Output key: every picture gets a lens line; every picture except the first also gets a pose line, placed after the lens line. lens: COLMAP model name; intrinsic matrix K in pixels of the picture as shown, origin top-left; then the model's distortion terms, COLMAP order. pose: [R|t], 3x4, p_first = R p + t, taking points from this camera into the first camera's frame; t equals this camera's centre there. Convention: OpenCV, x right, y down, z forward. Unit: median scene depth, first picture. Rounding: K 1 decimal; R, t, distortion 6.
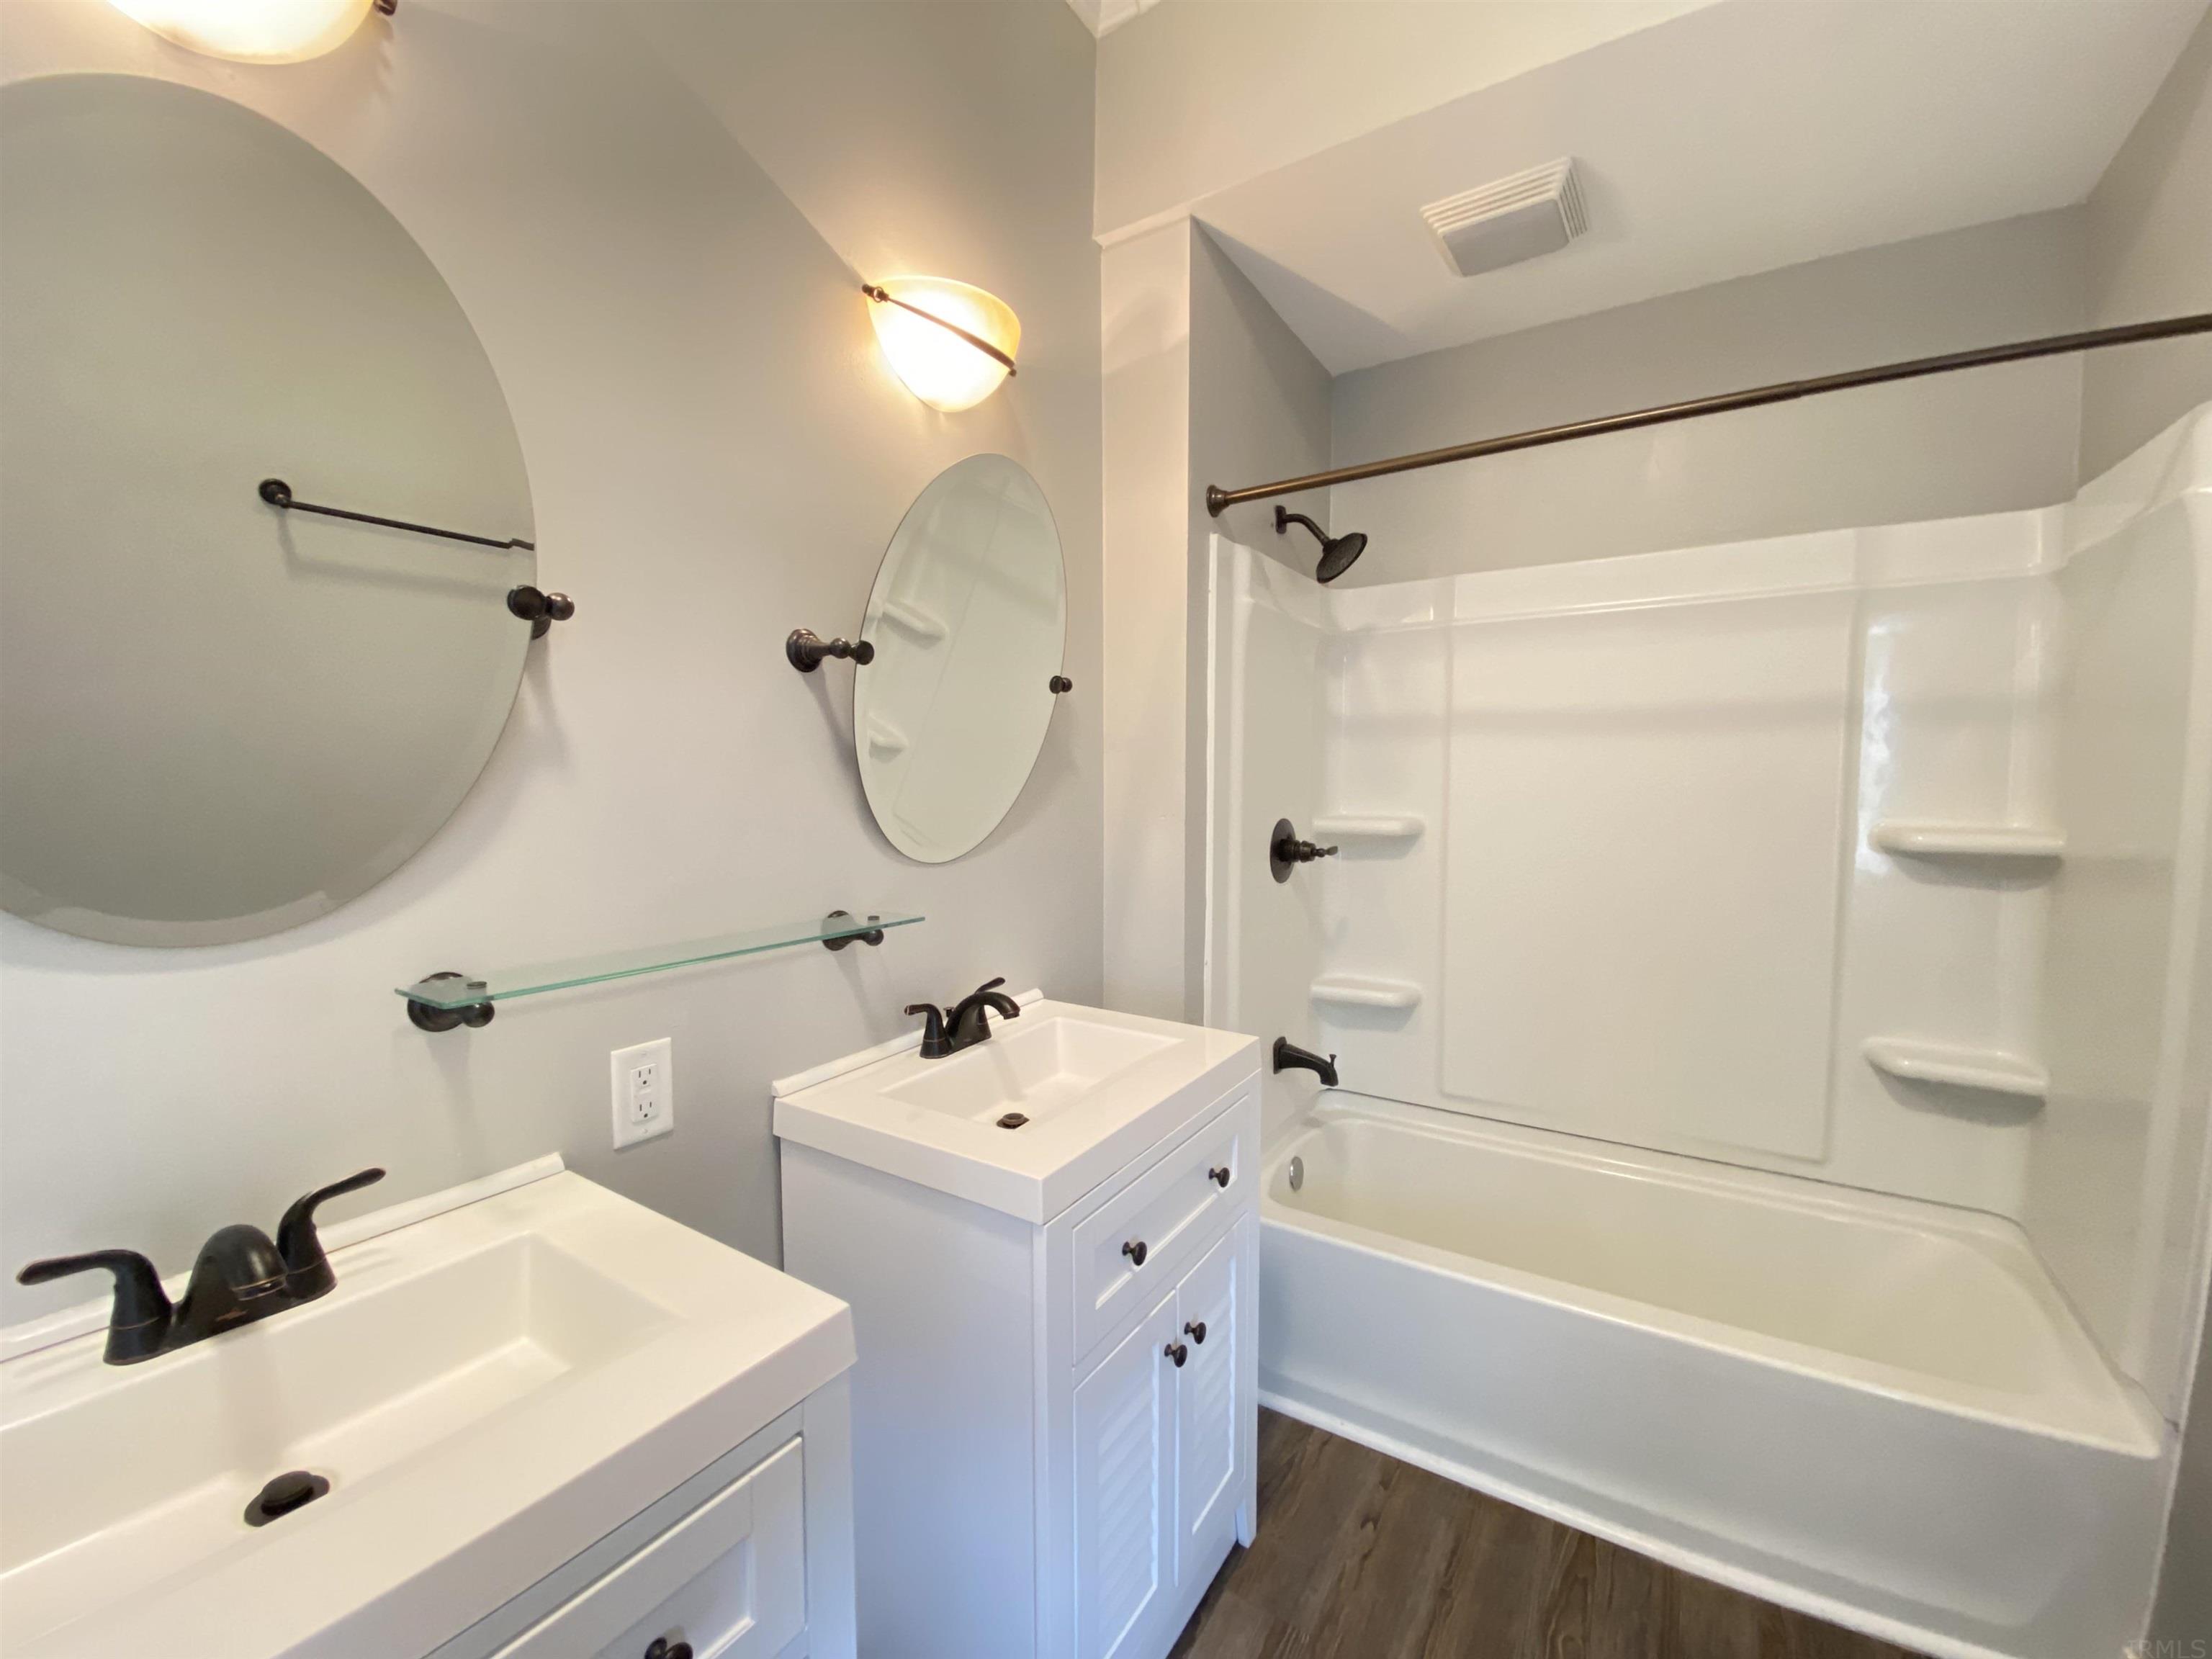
lens RADIAL K [[910.1, 0, 1106.3], [0, 910.1, 840.2], [0, 0, 1]] dist [0.001640, -0.004633]
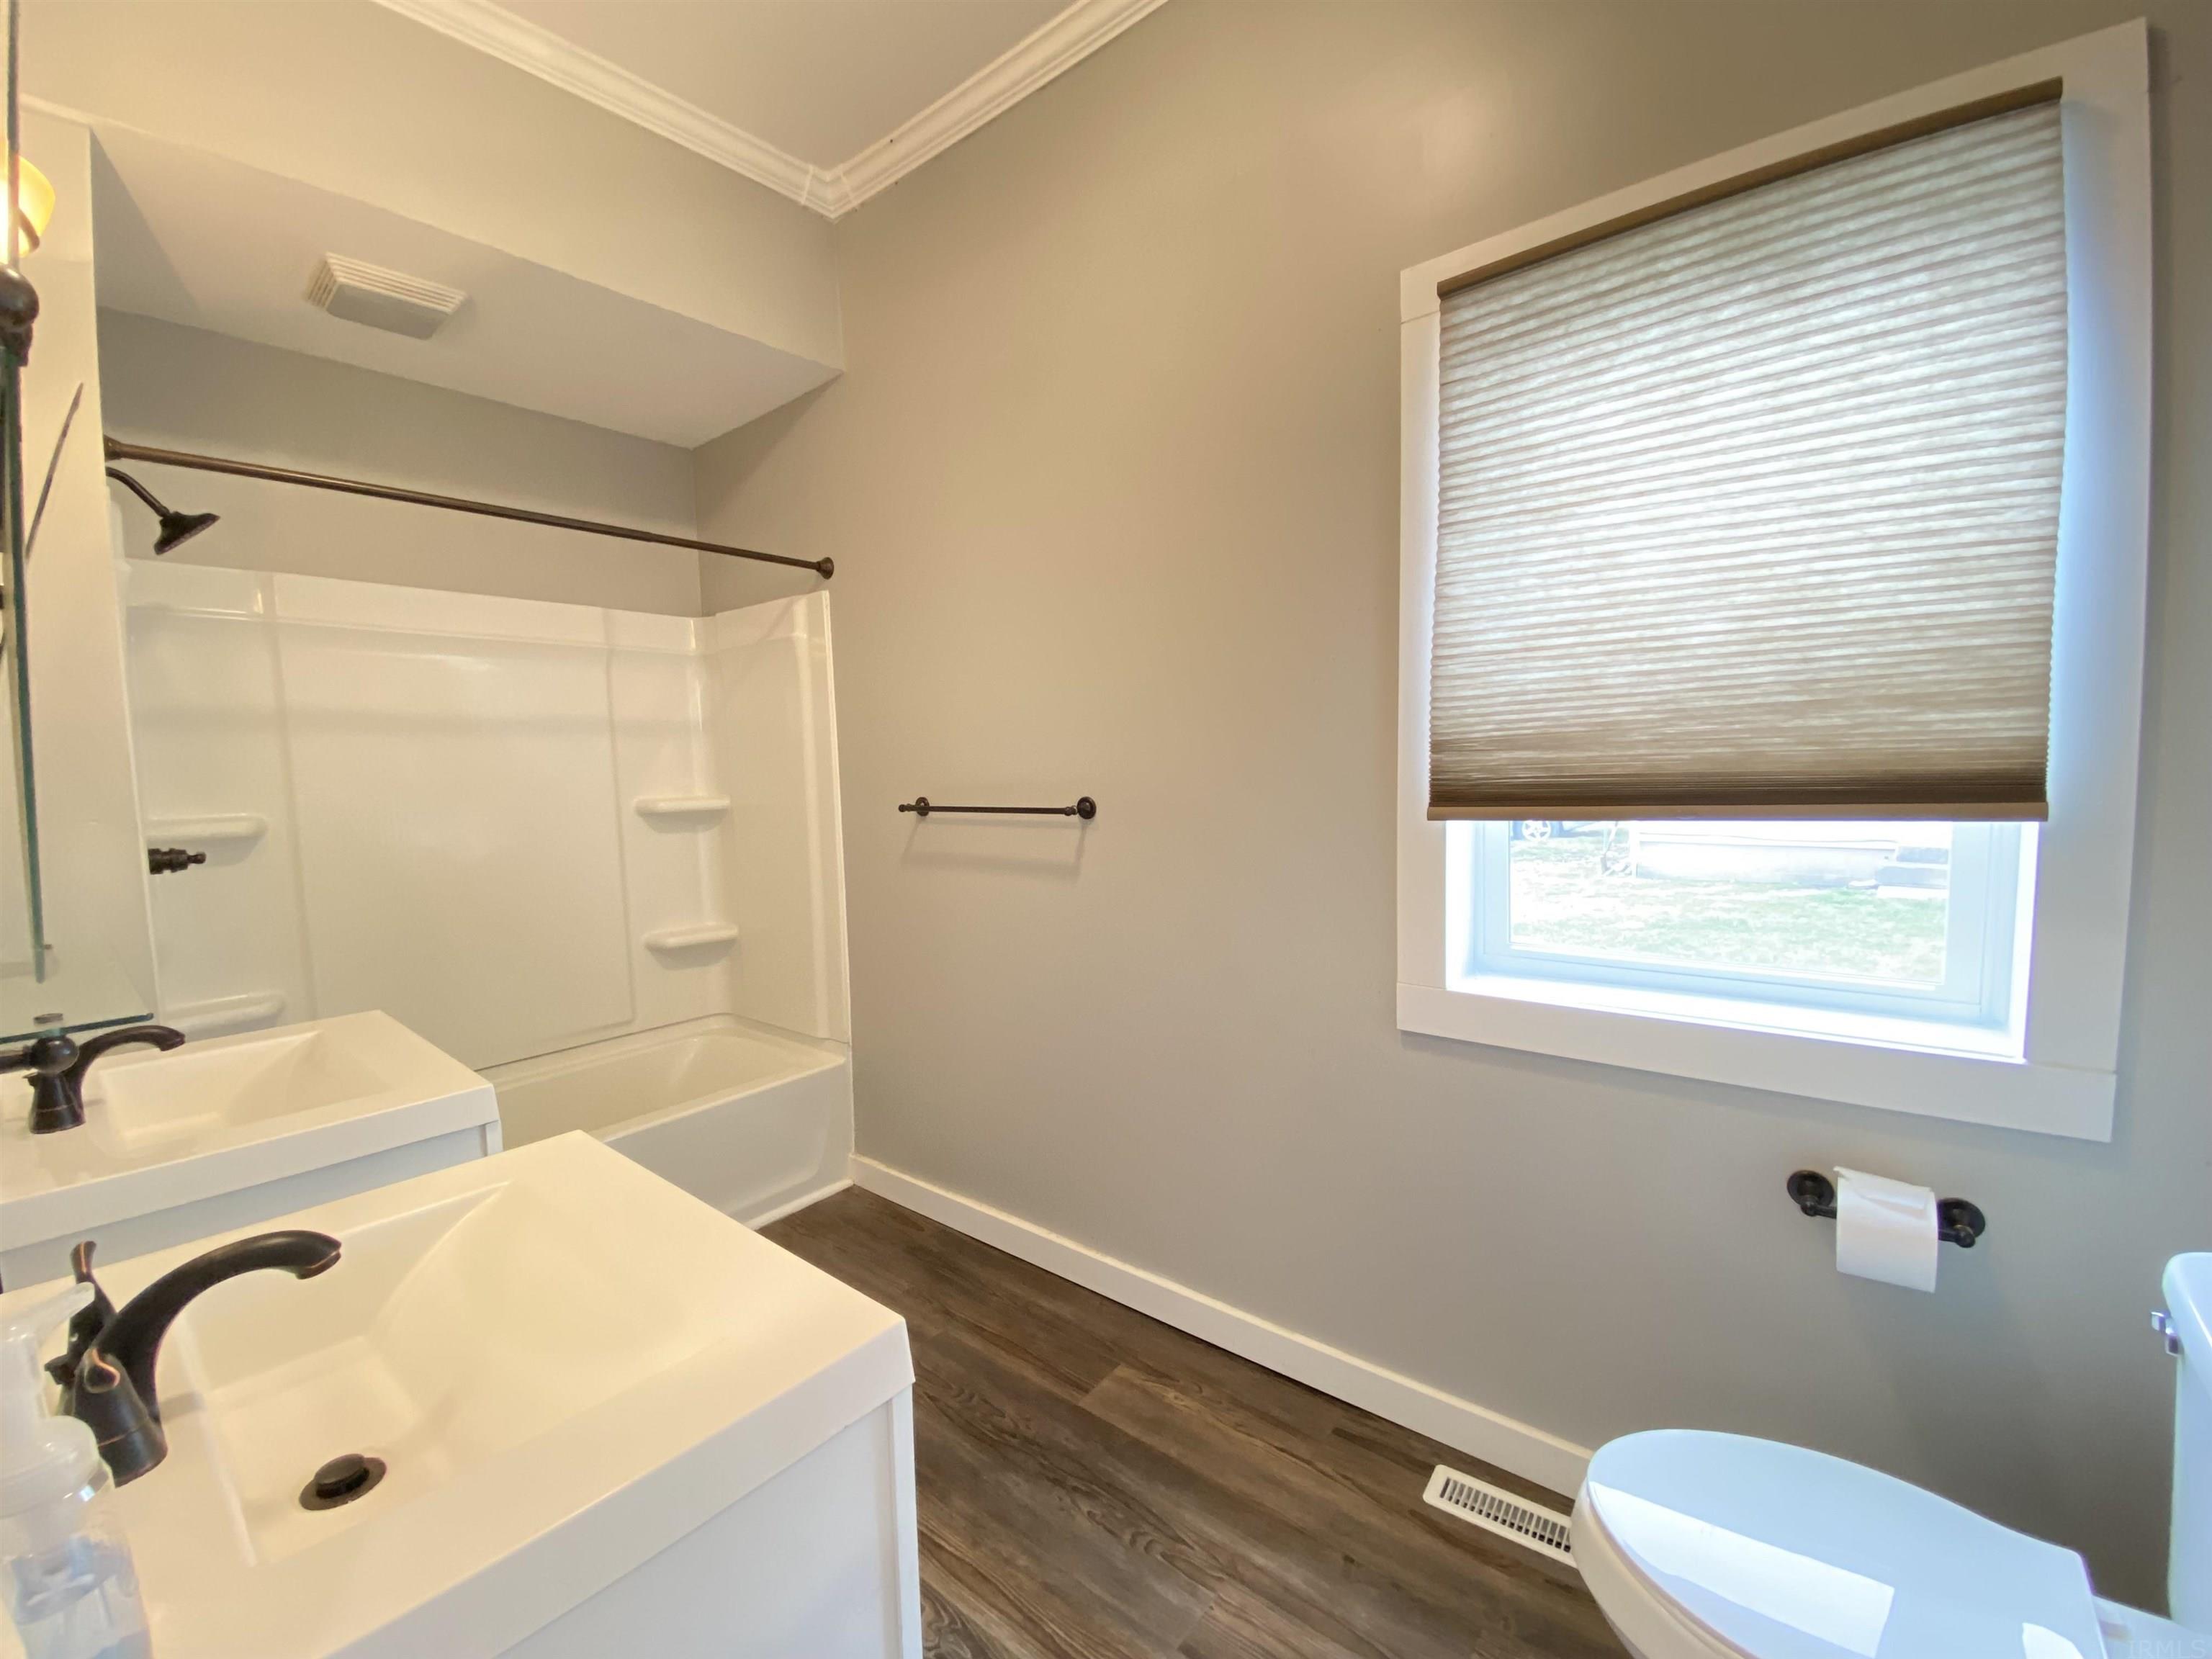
lens RADIAL K [[910.1, 0, 1113.8], [0, 910.1, 830.2], [0, 0, 1]] dist [0.001640, -0.004633]
pose [[0.103396, -0.072350, 0.992005, -0.648051], [0.093996, 0.993598, 0.062669, 0.017130], [-0.990189, 0.086765, 0.109534, 0.001107]]
